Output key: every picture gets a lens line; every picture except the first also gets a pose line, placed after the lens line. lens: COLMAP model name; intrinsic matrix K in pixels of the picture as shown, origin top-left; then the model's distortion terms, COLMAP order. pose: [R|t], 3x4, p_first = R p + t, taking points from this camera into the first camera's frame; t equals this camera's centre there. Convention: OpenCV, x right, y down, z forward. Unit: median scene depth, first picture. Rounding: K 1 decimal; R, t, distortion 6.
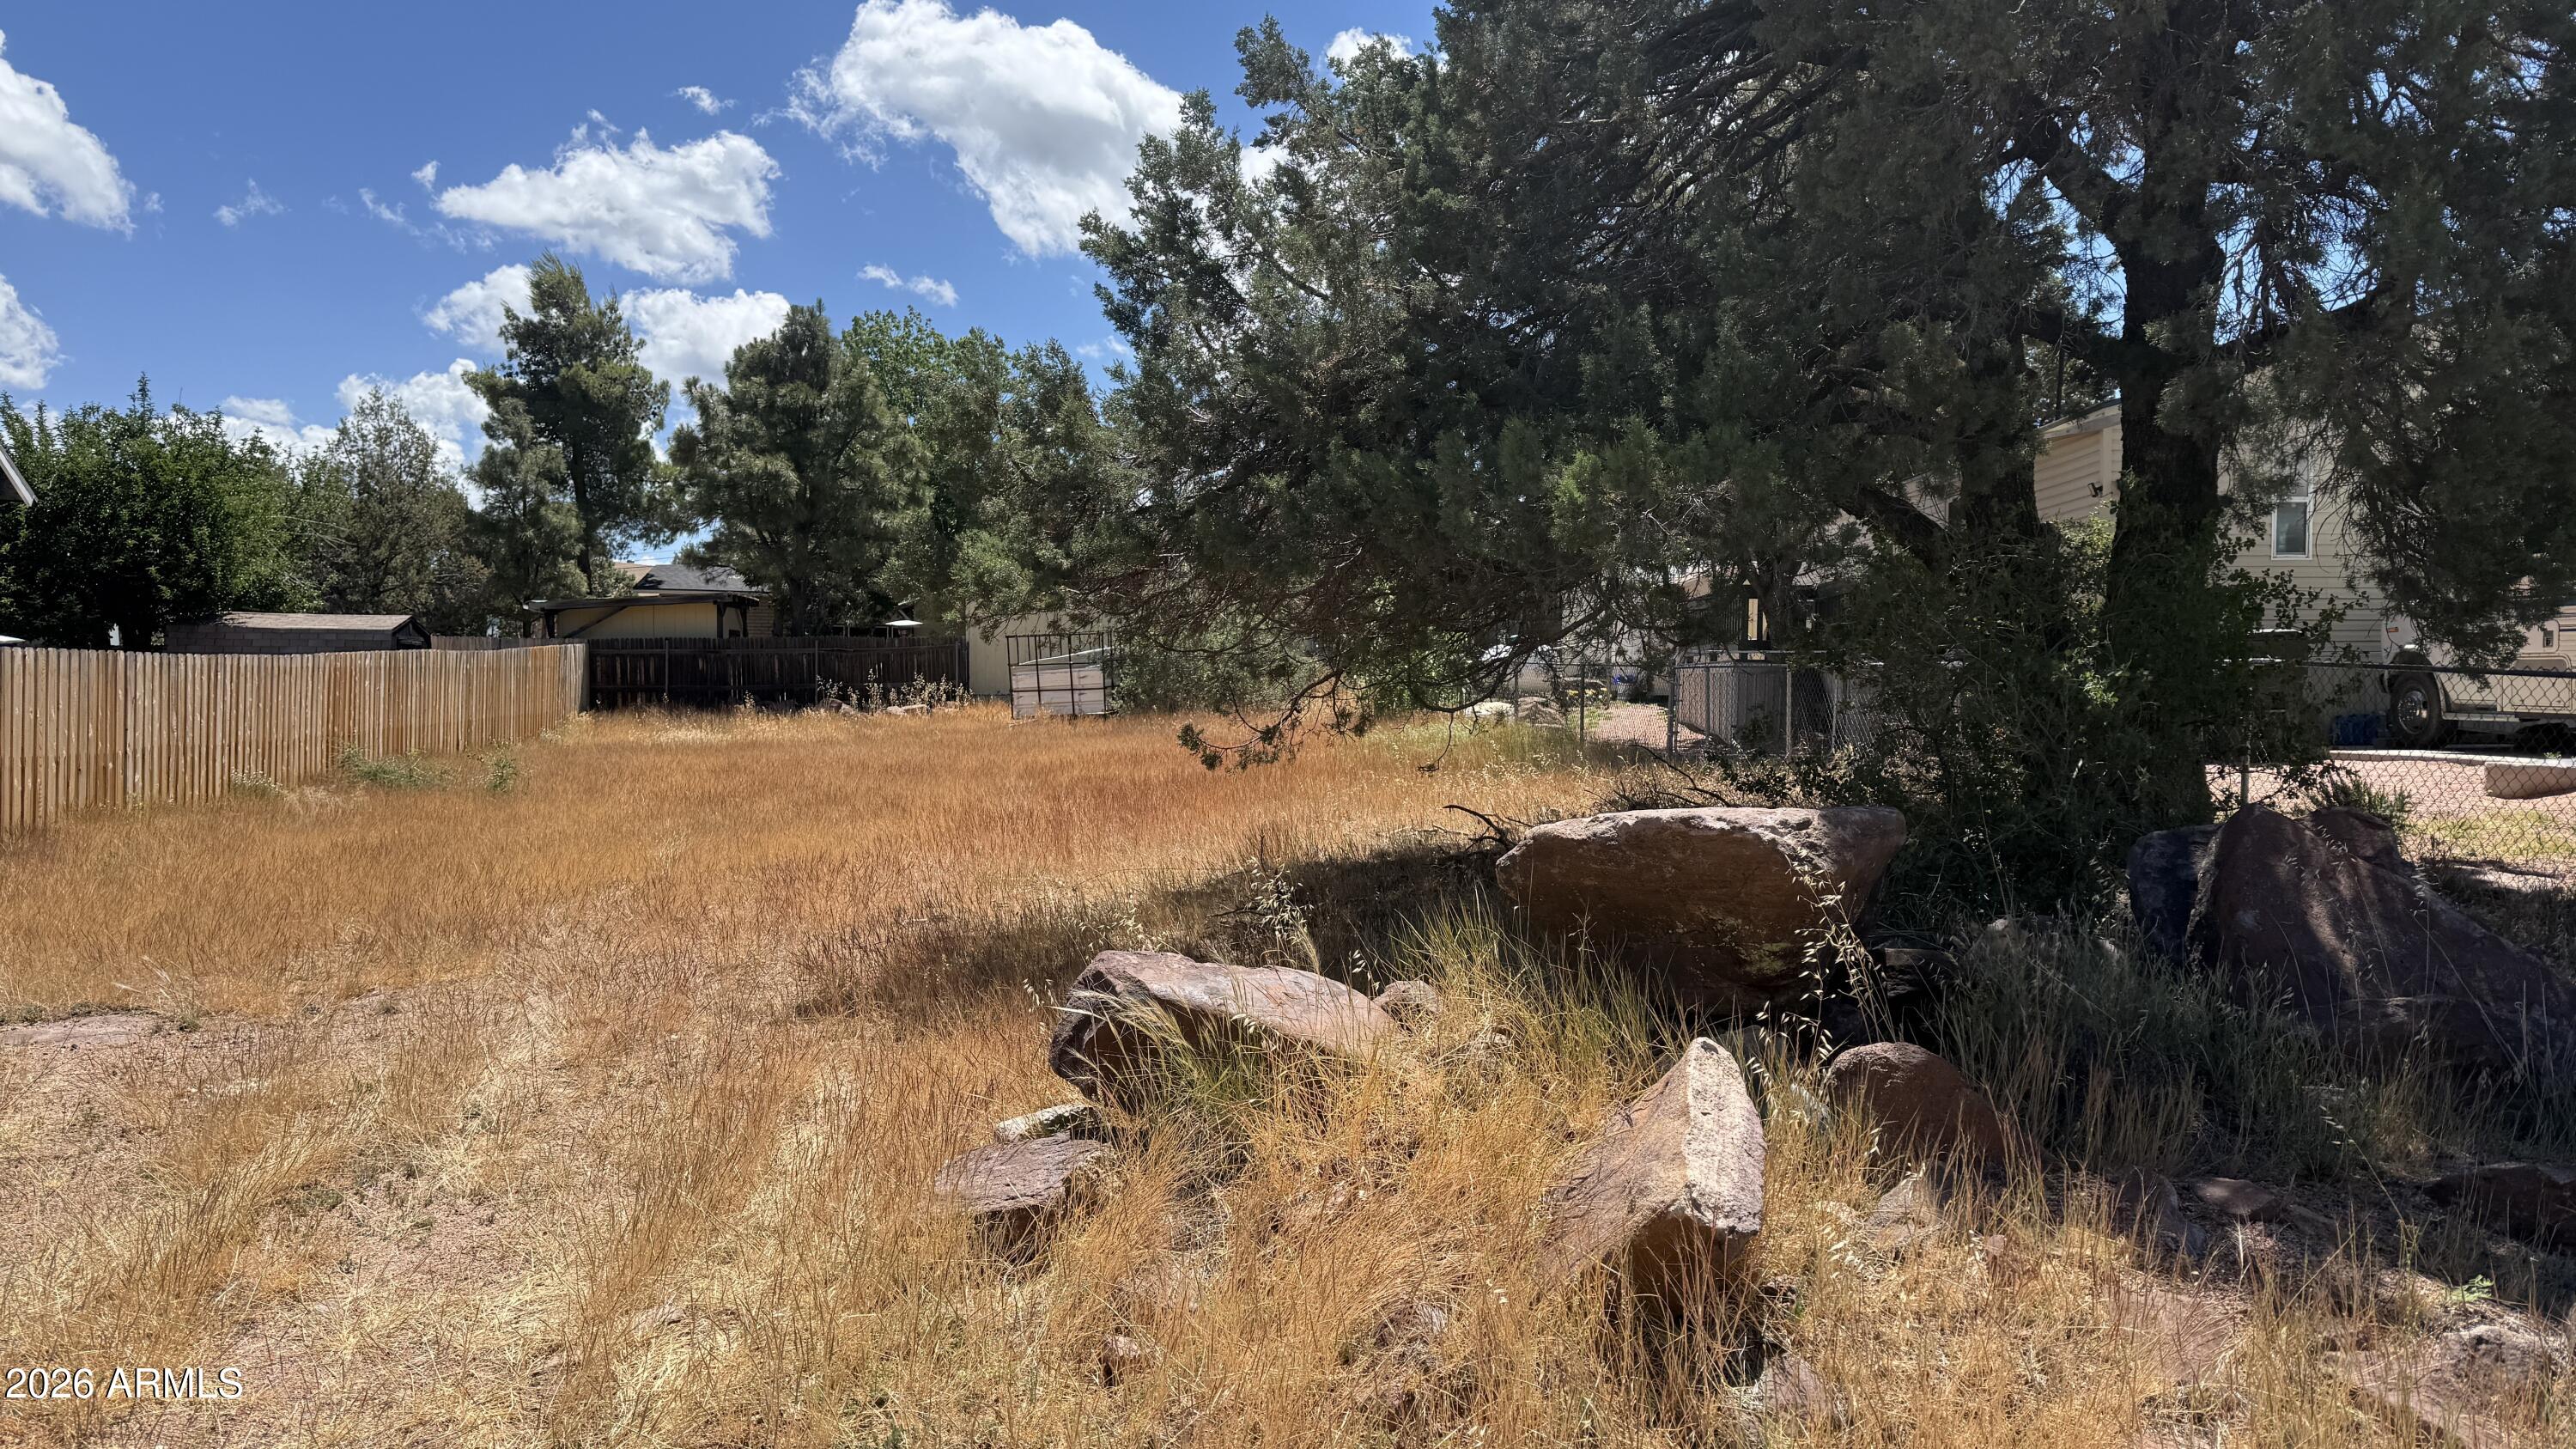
lens RADIAL K [[1773.1, 0, 1270.4], [0, 1773.1, 717.7], [0, 0, 1]] dist [0.054189, -0.055511]
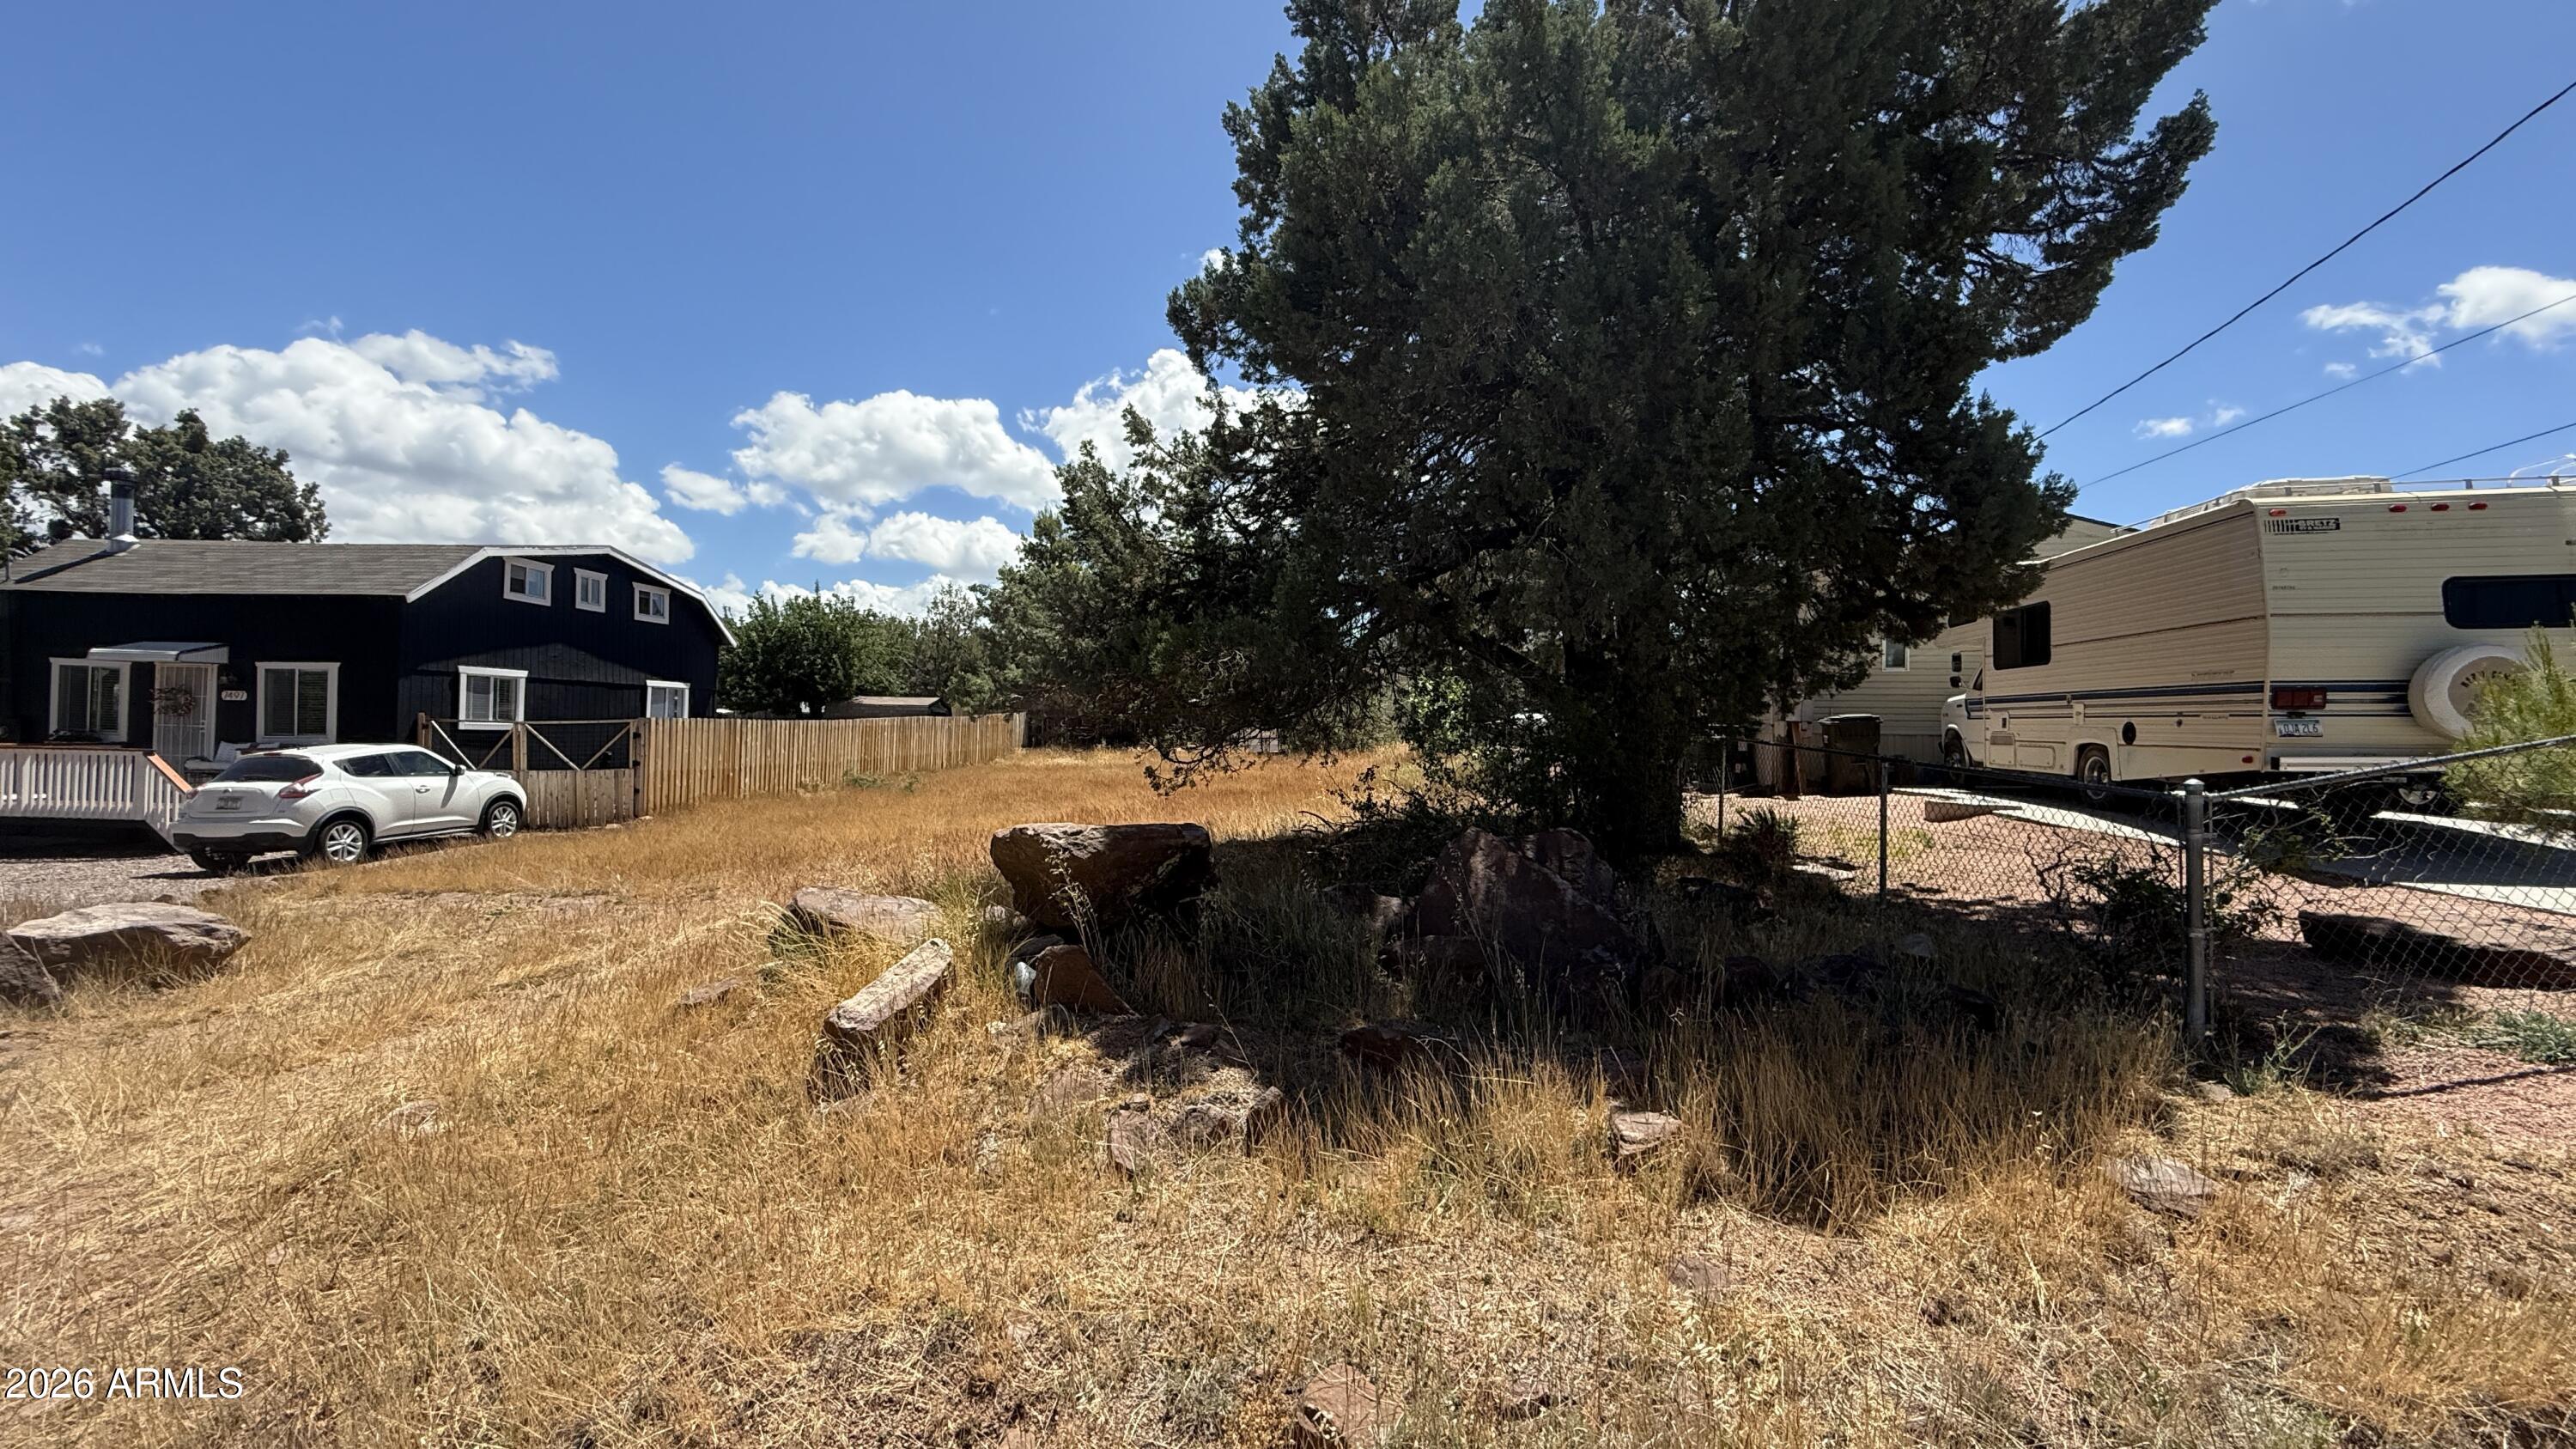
lens RADIAL K [[1003.6, 0, 1294.1], [0, 1003.6, 733.3], [0, 0, 1]] dist [-0.000687, -0.000025]
pose [[0.981546, 0.009541, -0.190988, 0.584585], [-0.012935, 0.999780, -0.016530, -0.026636], [0.190788, 0.018695, 0.981453, -0.024953]]
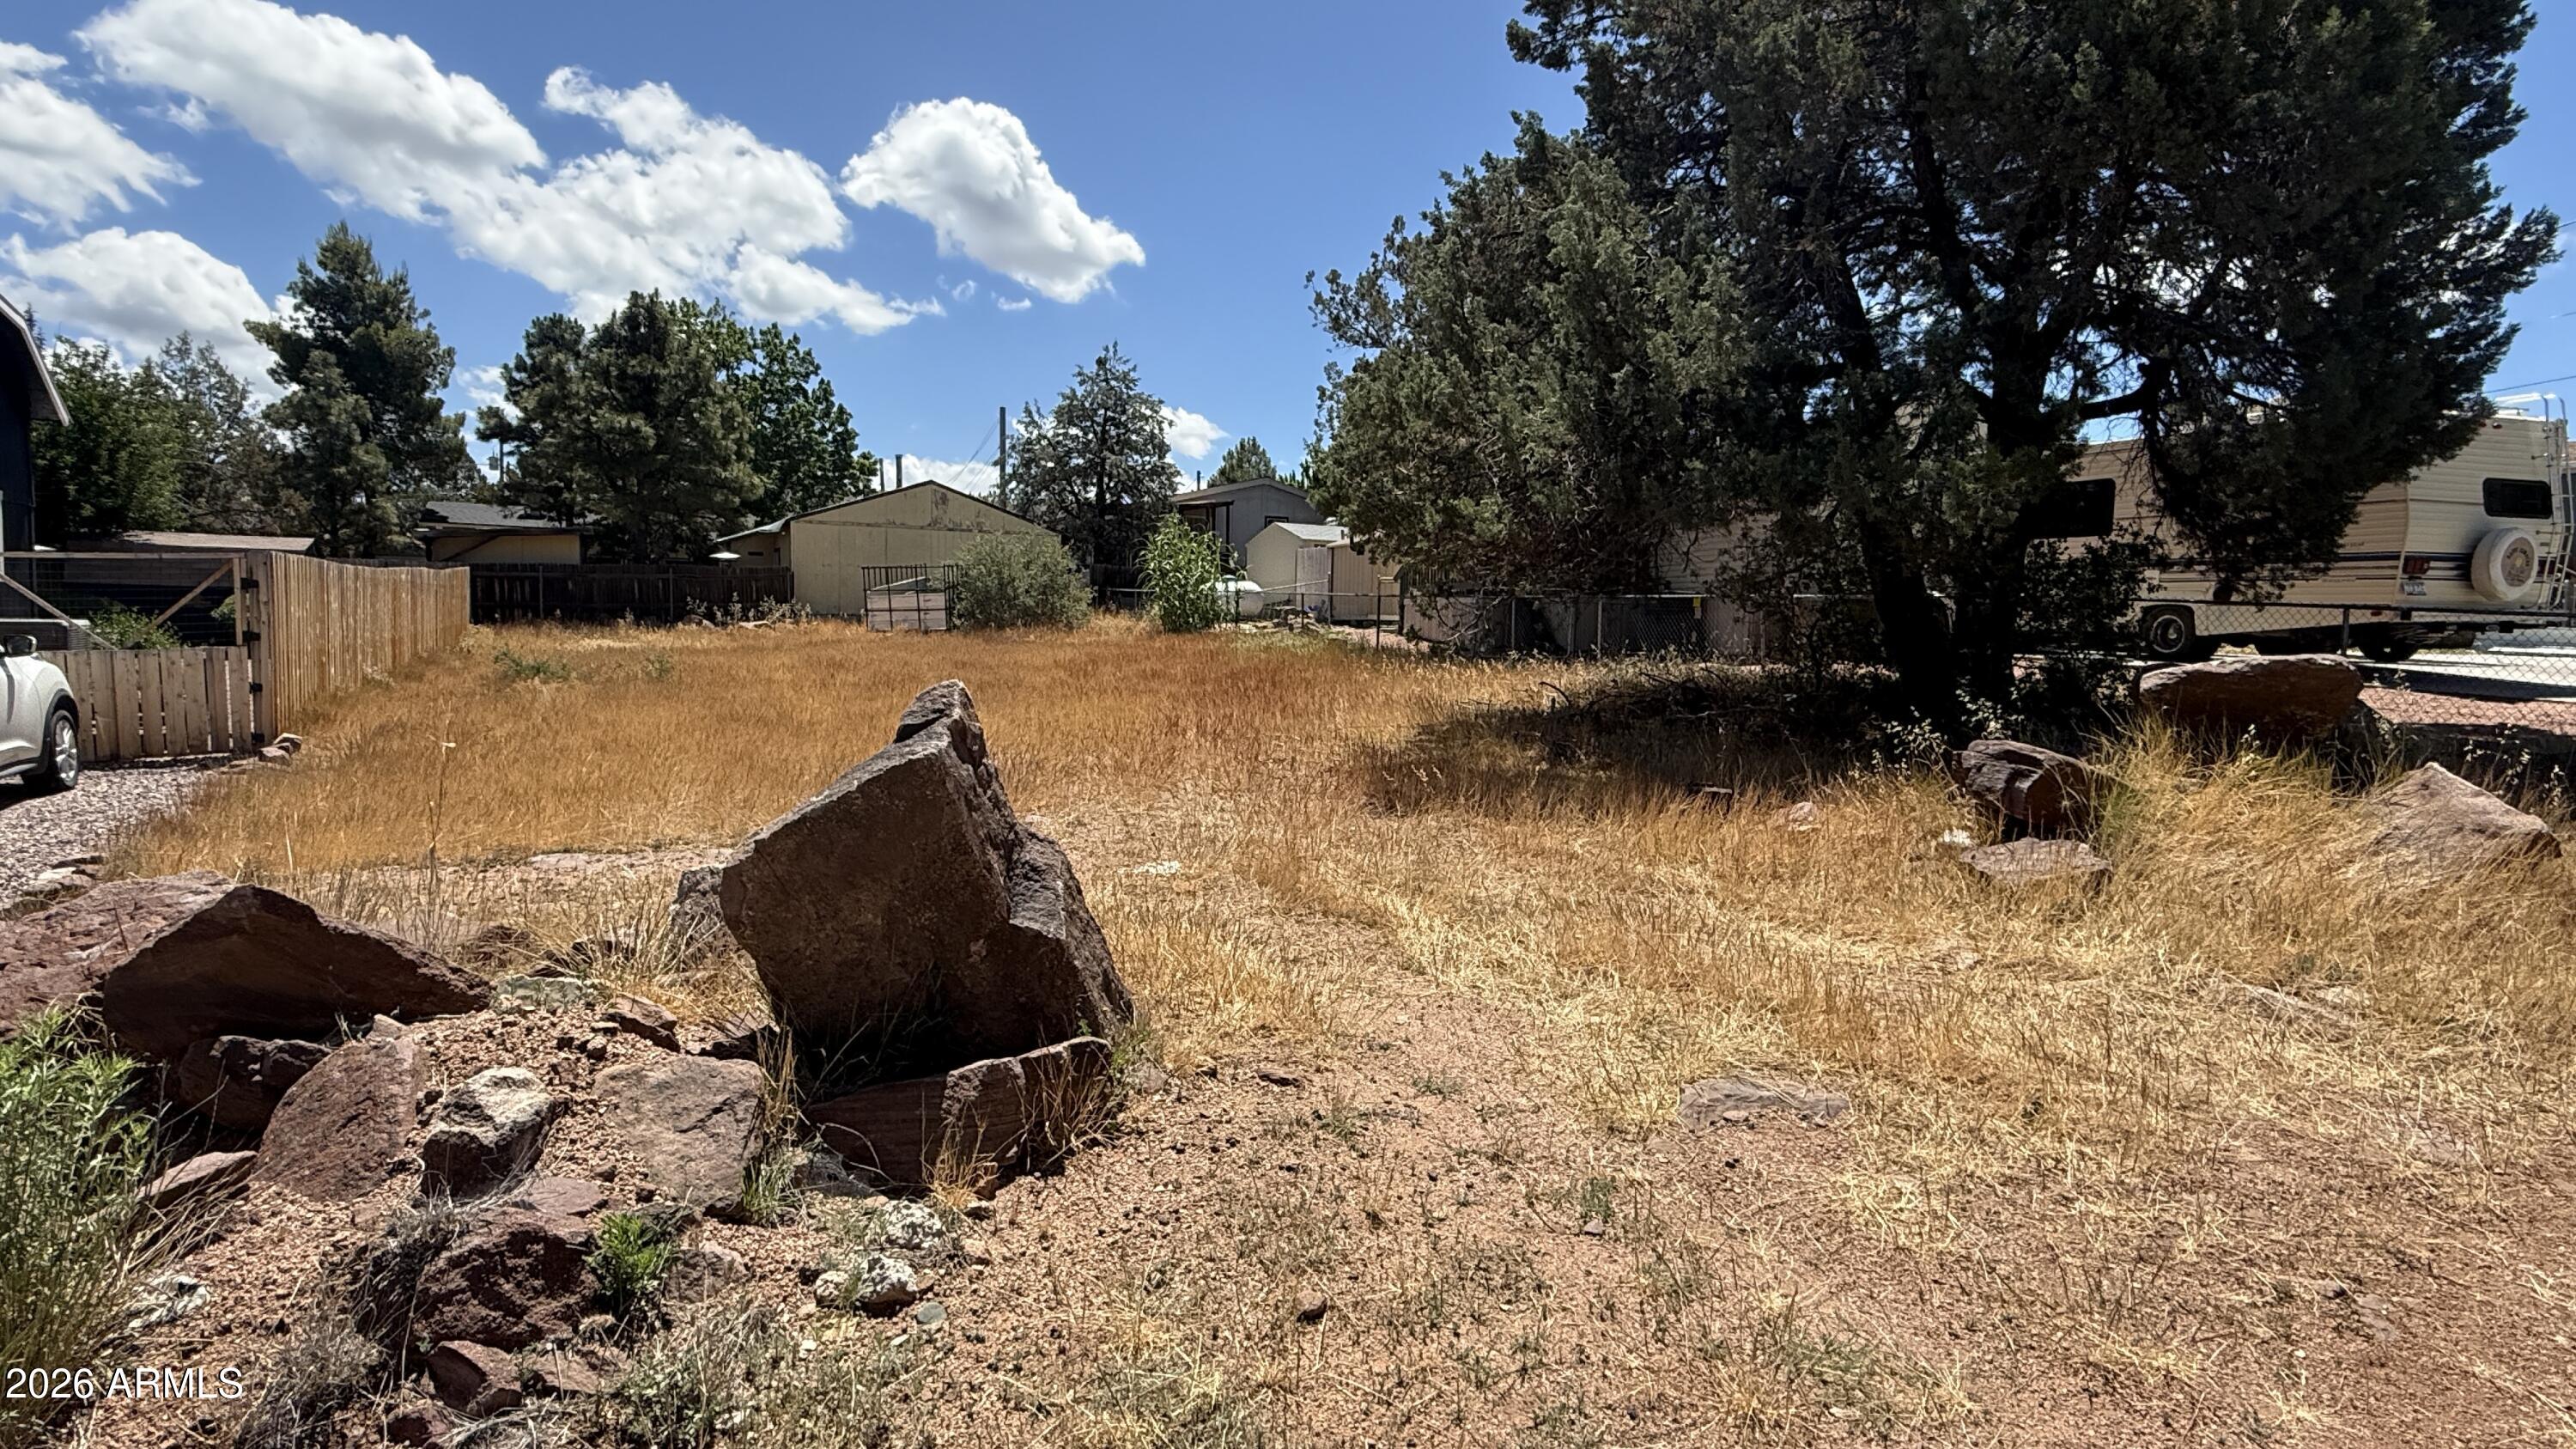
lens RADIAL K [[1312.5, 0, 1292.2], [0, 1312.5, 704.0], [0, 0, 1]] dist [-0.021007, 0.007197]
pose [[0.947256, -0.007657, 0.320386, -0.821657], [-0.007460, 0.998917, 0.045930, 0.032847], [-0.320390, -0.045898, 0.946173, 0.040673]]
